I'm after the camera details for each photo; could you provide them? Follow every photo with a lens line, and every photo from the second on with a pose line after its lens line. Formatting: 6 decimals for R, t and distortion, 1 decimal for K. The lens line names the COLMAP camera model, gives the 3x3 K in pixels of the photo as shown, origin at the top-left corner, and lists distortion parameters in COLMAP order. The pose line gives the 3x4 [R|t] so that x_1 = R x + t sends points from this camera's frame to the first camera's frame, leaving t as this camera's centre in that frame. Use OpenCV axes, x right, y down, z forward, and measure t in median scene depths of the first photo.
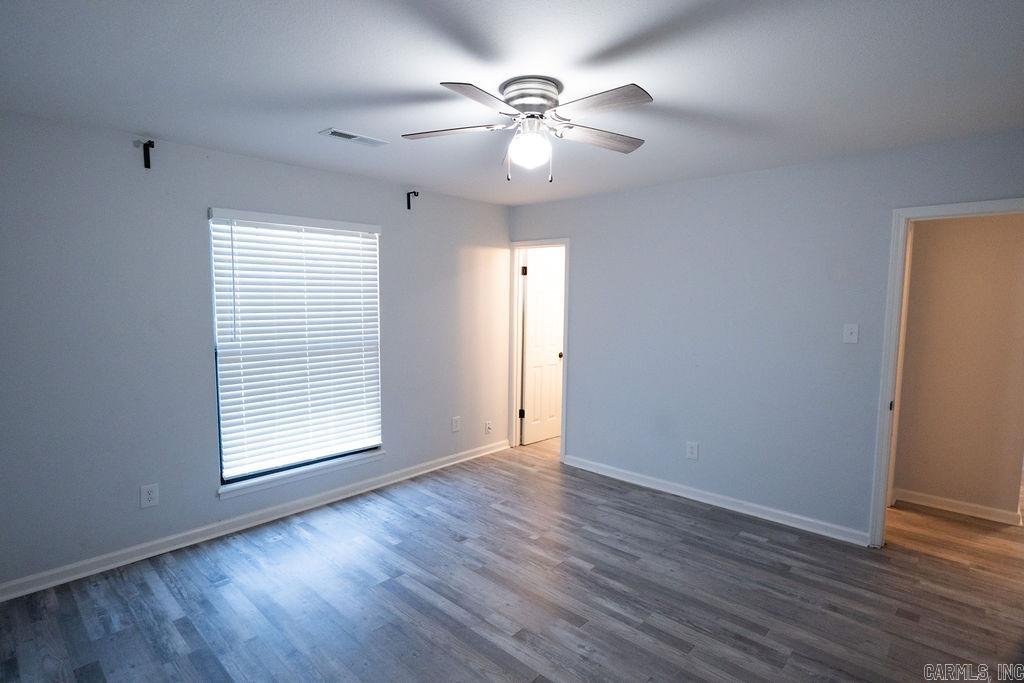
lens RADIAL K [[517.5, 0, 512.0], [0, 517.5, 341.5], [0, 0, 1]] dist [0.000246, 0.000065]
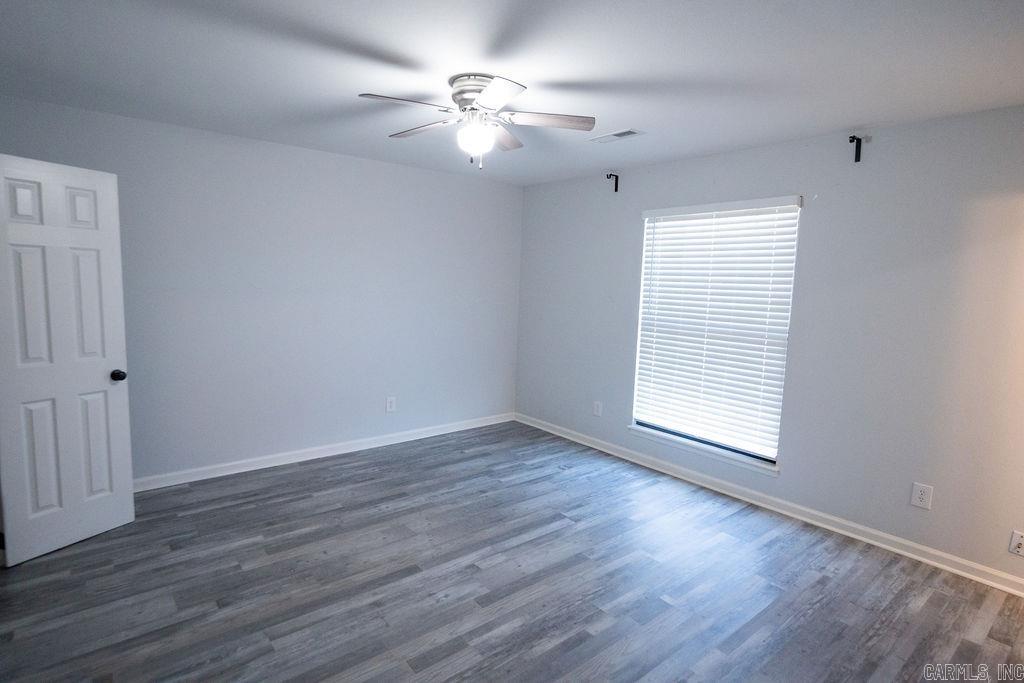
lens RADIAL K [[536.7, 0, 512.0], [0, 536.7, 341.5], [0, 0, 1]] dist [0.015185, 0.000178]
pose [[-0.125931, 0.105282, -0.986437, 0.779394], [-0.119110, 0.985555, 0.120393, -0.052389], [0.984863, 0.132656, -0.111572, 0.799190]]
